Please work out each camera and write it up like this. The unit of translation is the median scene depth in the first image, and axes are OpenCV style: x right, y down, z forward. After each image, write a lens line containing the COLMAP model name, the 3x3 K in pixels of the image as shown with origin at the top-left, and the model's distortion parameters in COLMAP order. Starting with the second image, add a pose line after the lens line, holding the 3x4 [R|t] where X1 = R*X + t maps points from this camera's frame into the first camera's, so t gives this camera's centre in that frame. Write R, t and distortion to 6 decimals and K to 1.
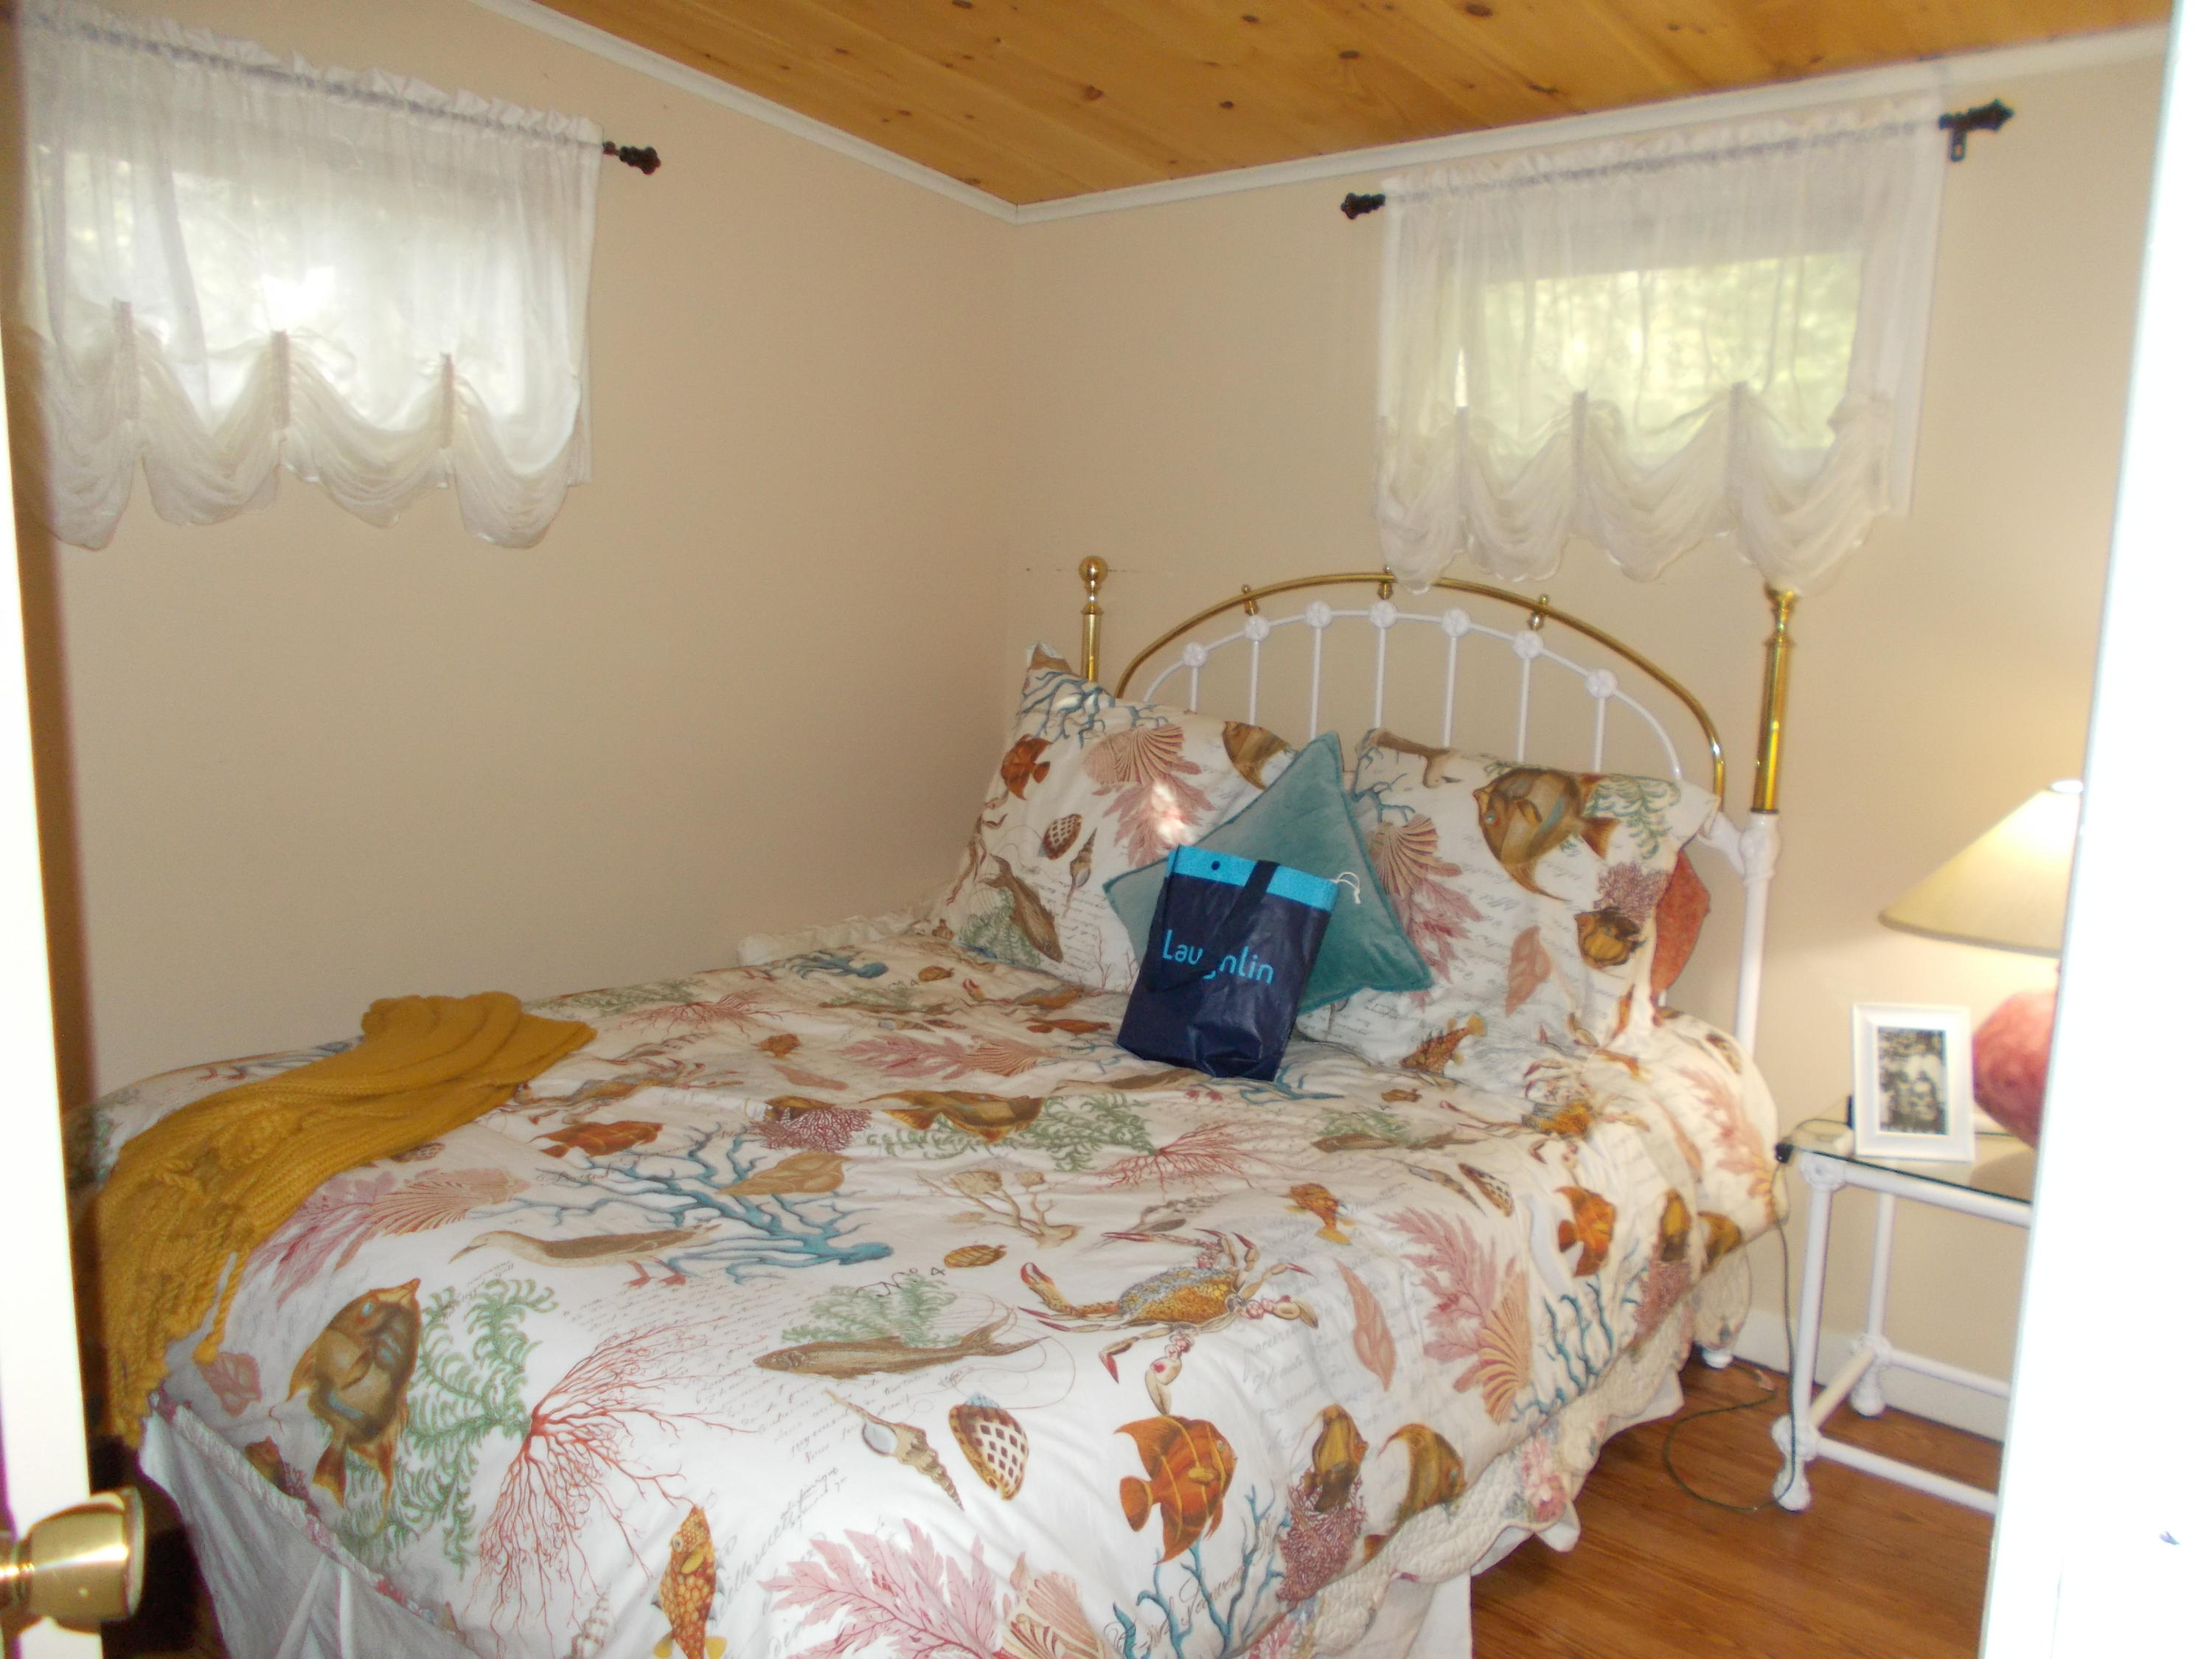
lens RADIAL K [[1688.4, 0, 1104.3], [0, 1688.4, 796.8], [0, 0, 1]] dist [0.037795, -0.040017]
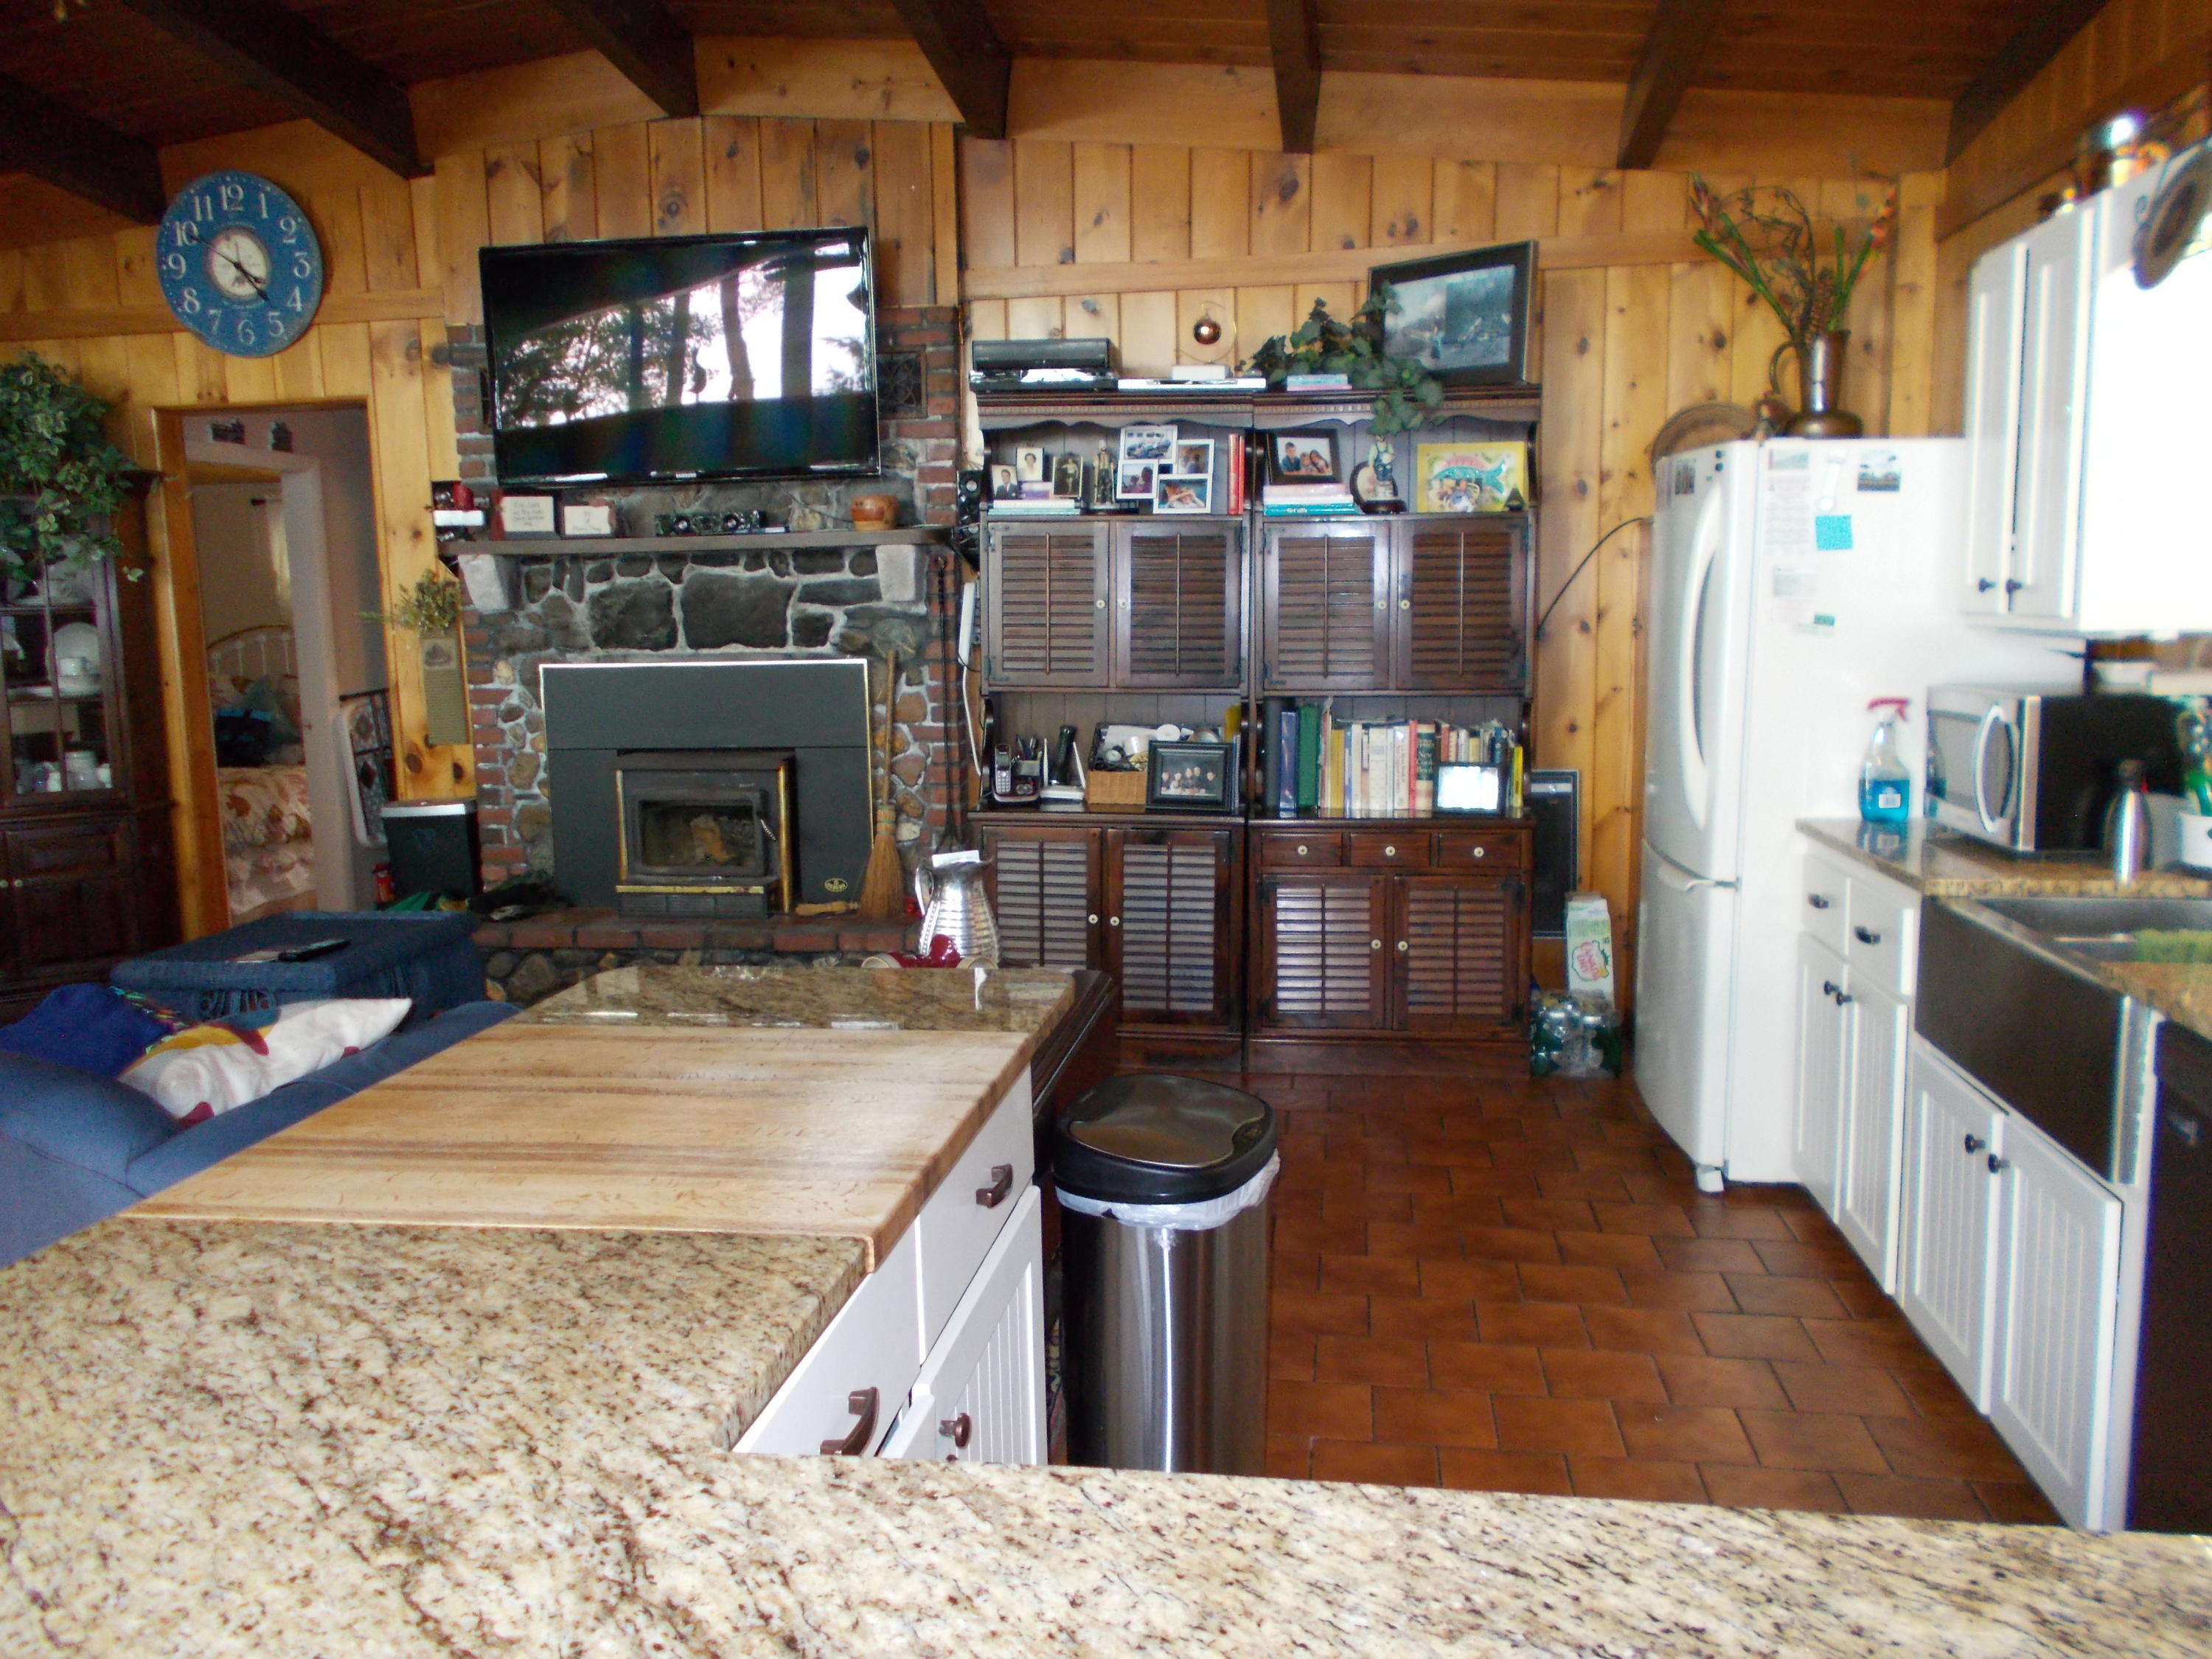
lens RADIAL K [[1688.4, 0, 1104.3], [0, 1688.4, 796.8], [0, 0, 1]] dist [0.037795, -0.040017]
pose [[0.852274, -0.113734, 0.510581, -0.174665], [0.118794, 0.992657, 0.022824, 0.286905], [-0.509427, 0.041202, 0.859527, -2.400430]]
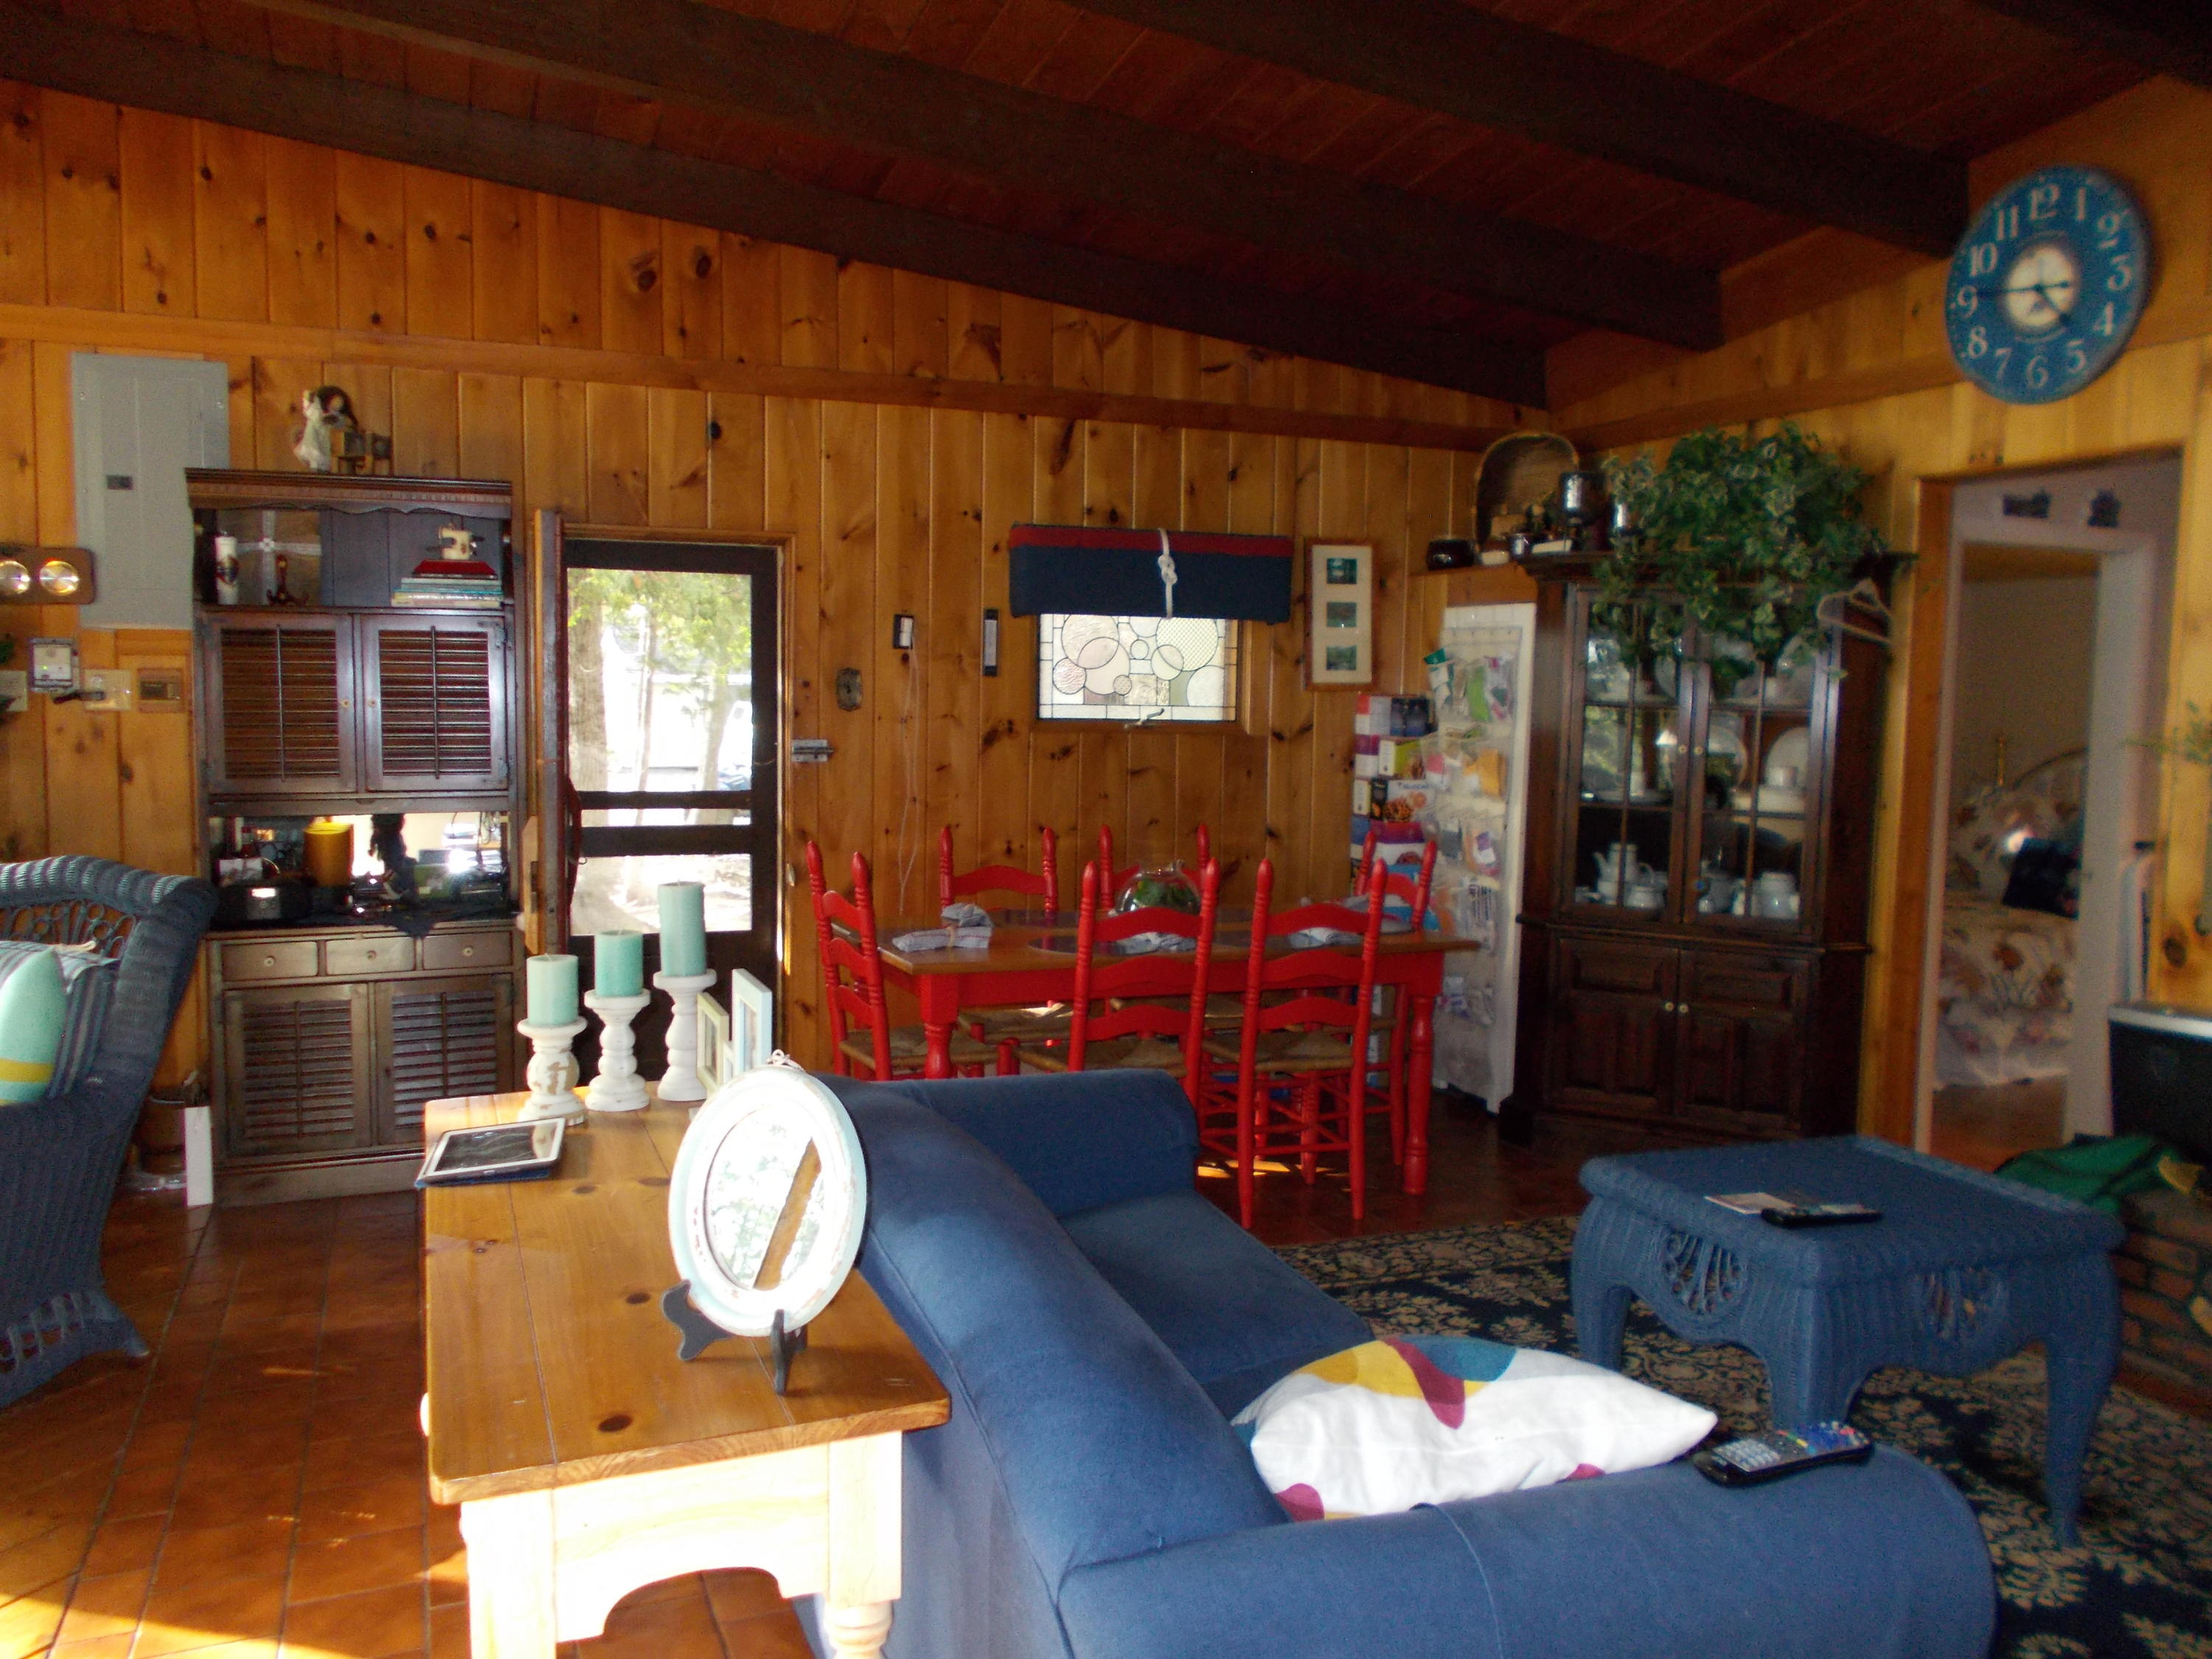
lens RADIAL K [[1688.4, 0, 1104.3], [0, 1688.4, 796.8], [0, 0, 1]] dist [0.037795, -0.040017]
pose [[0.873682, 0.029098, -0.485627, 0.063170], [-0.070767, 0.995194, -0.067686, 0.227034], [0.481324, 0.093503, 0.871542, -1.944019]]
